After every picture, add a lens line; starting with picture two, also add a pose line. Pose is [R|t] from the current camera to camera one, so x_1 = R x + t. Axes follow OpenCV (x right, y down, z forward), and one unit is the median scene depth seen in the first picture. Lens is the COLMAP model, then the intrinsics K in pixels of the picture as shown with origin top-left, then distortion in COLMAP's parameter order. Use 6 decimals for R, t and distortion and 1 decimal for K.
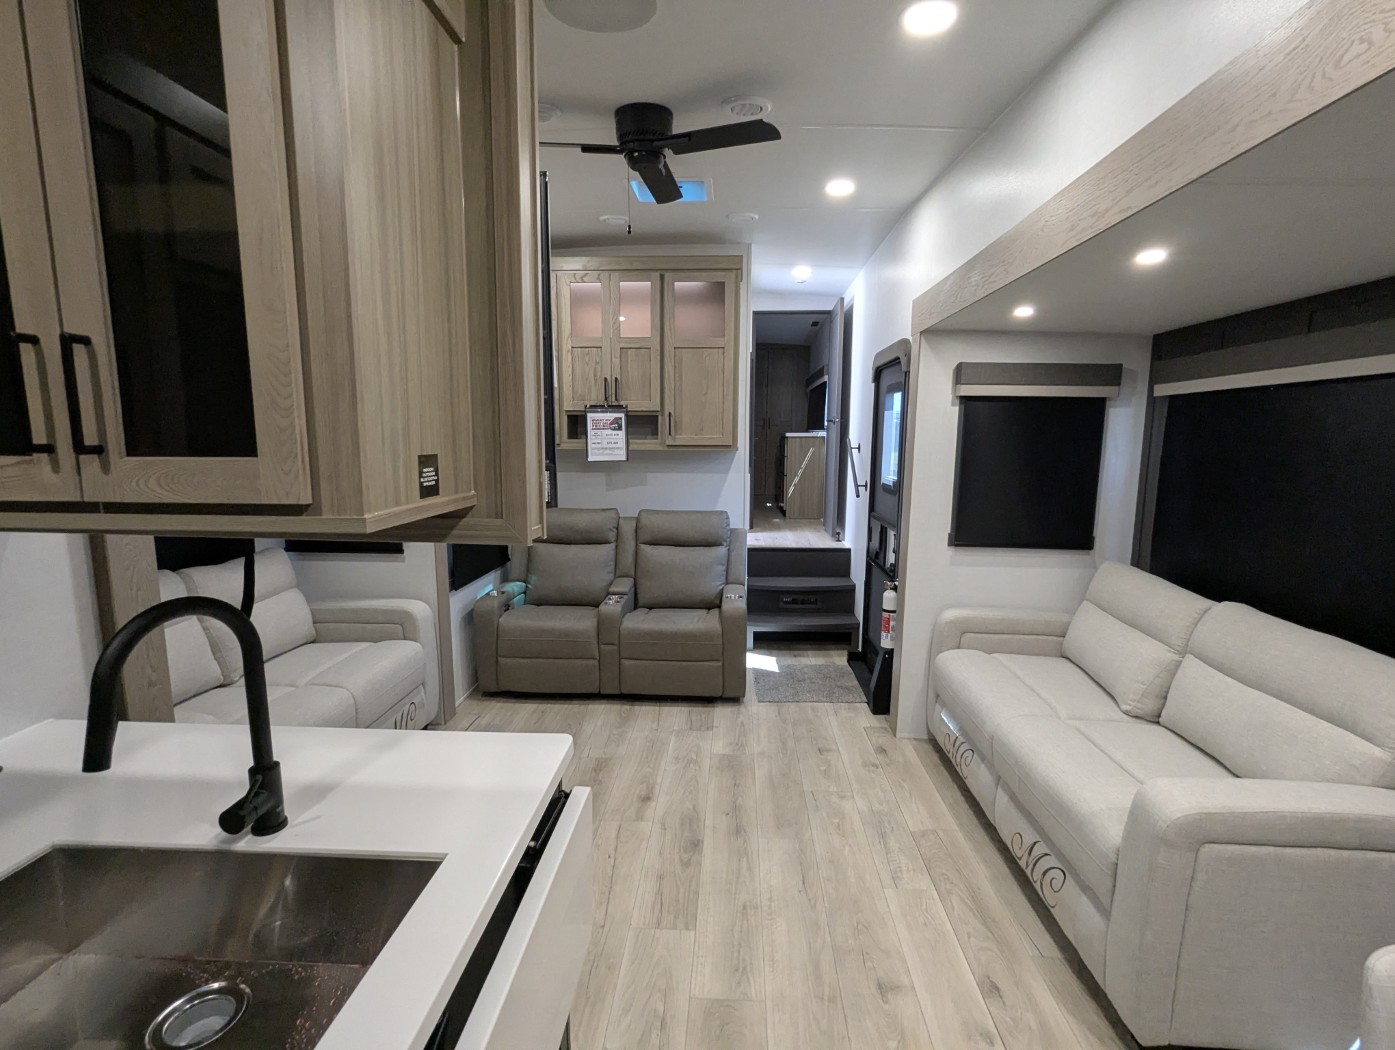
lens RADIAL K [[662.4, 0, 697.2], [0, 662.4, 527.6], [0, 0, 1]] dist [-0.003256, 0.002573]
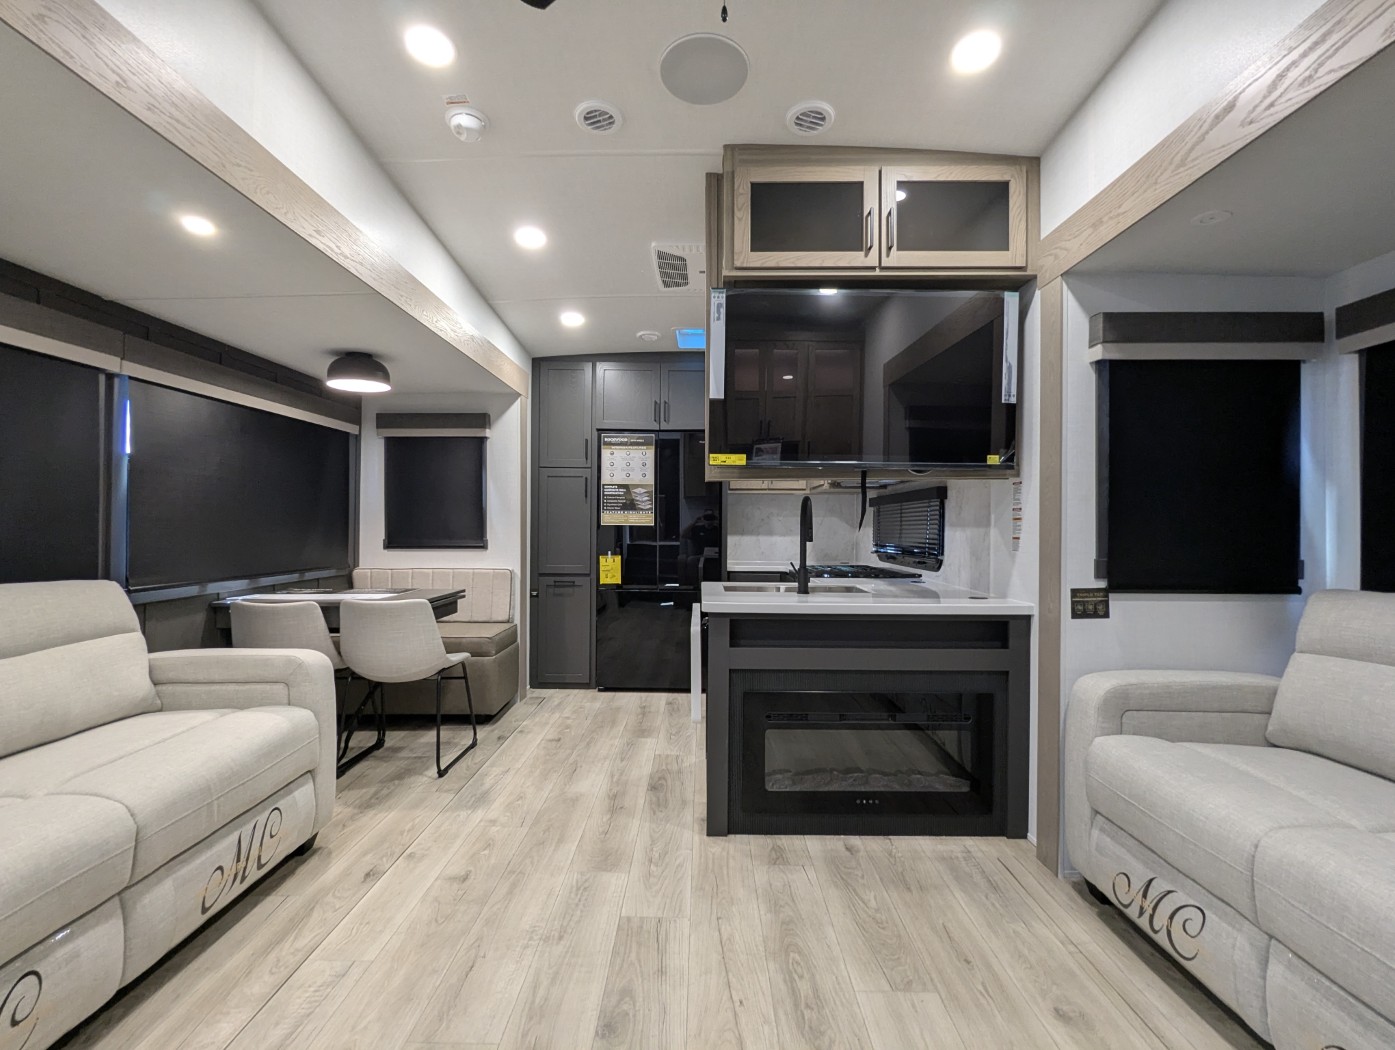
lens RADIAL K [[662.4, 0, 697.5], [0, 662.4, 527.1], [0, 0, 1]] dist [-0.003256, 0.002573]
pose [[-0.998512, -0.009398, -0.053712, -0.036569], [-0.016873, 0.989943, 0.140456, -0.050789], [0.051851, 0.141154, -0.988629, 1.197179]]
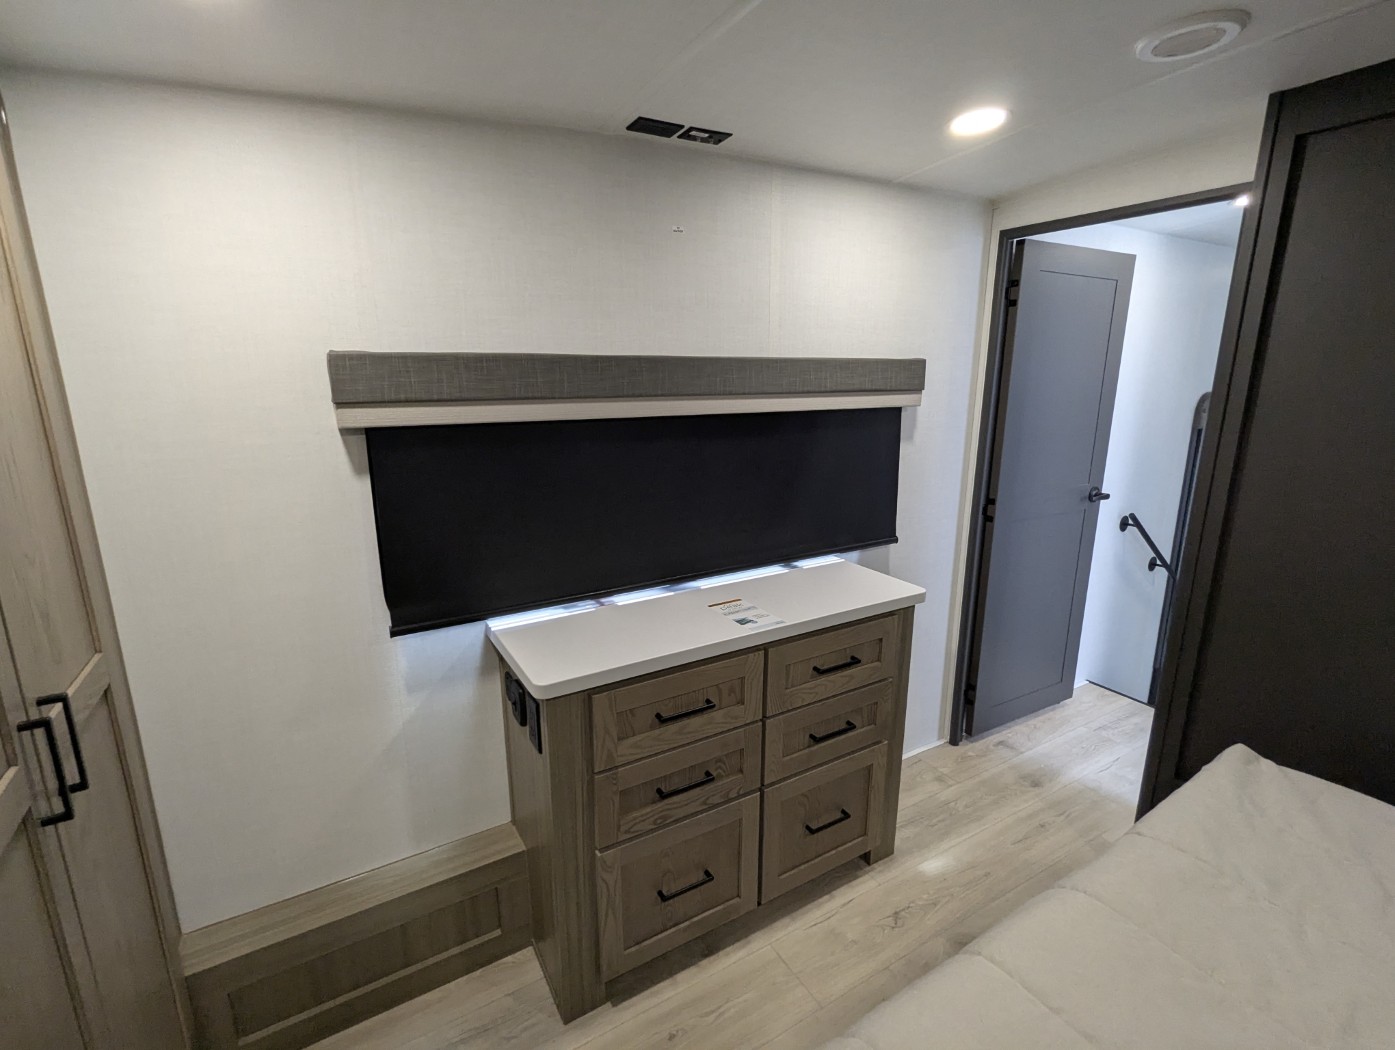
lens RADIAL K [[662.4, 0, 699.5], [0, 662.4, 524.4], [0, 0, 1]] dist [-0.003256, 0.002573]
pose [[0.569295, 0.188683, -0.800188, 0.562732], [-0.113725, 0.982024, 0.150650, 0.044274], [0.814230, 0.005237, 0.580519, -0.227428]]
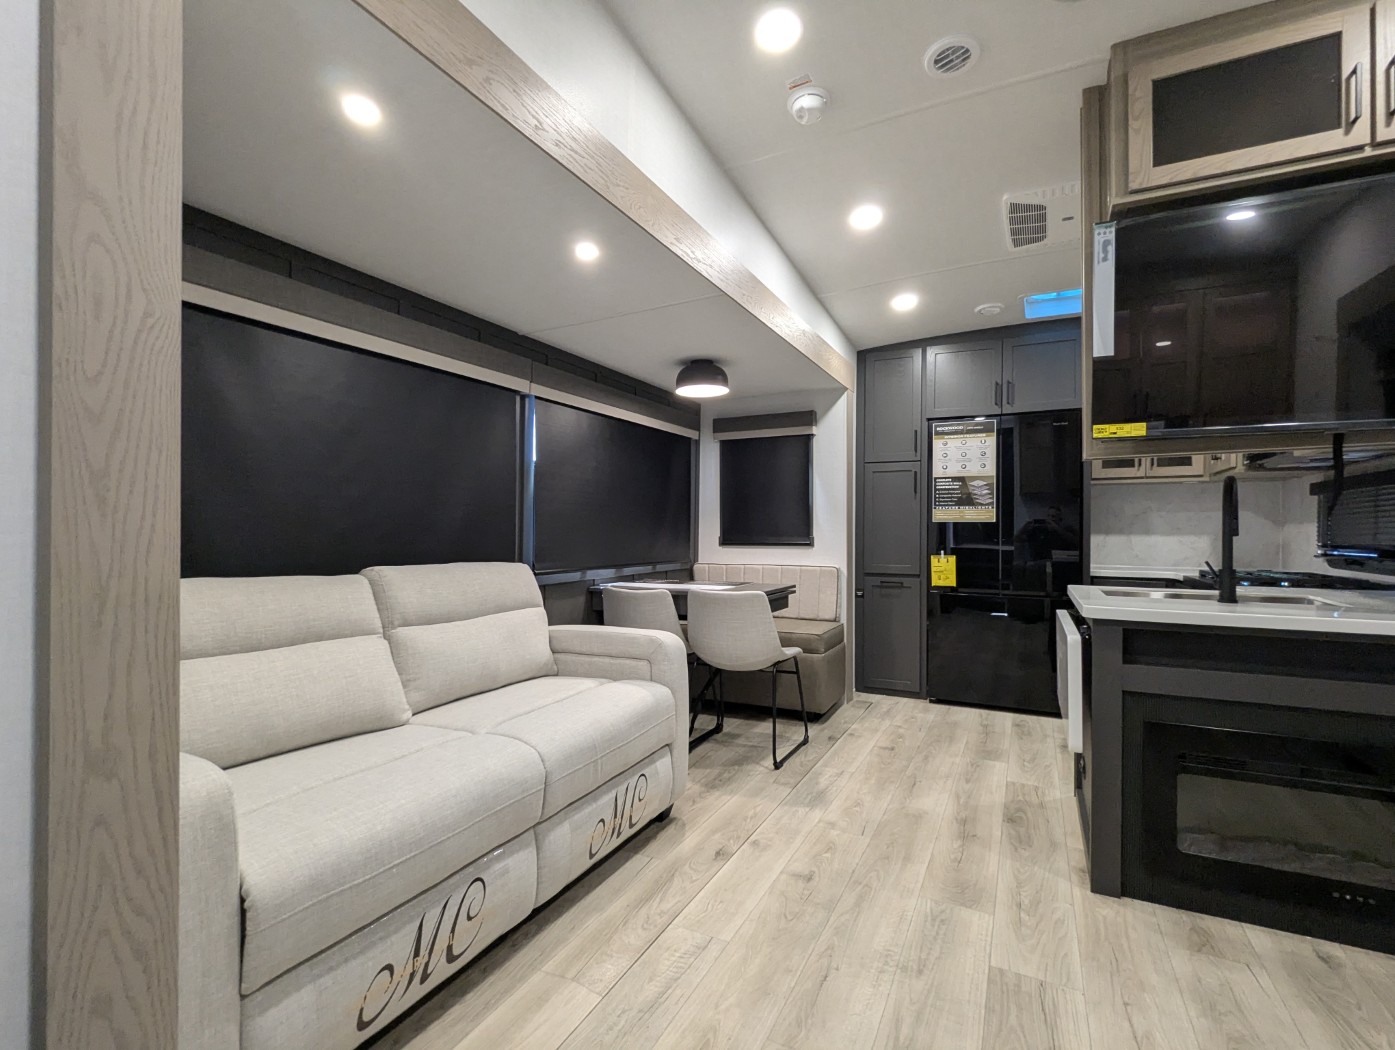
lens RADIAL K [[662.4, 0, 698.0], [0, 662.4, 526.9], [0, 0, 1]] dist [-0.003256, 0.002573]
pose [[-0.920039, -0.005487, 0.391788, 0.007561], [0.046924, 0.991163, 0.124072, -0.027432], [-0.389007, 0.132535, -0.911651, 1.160883]]
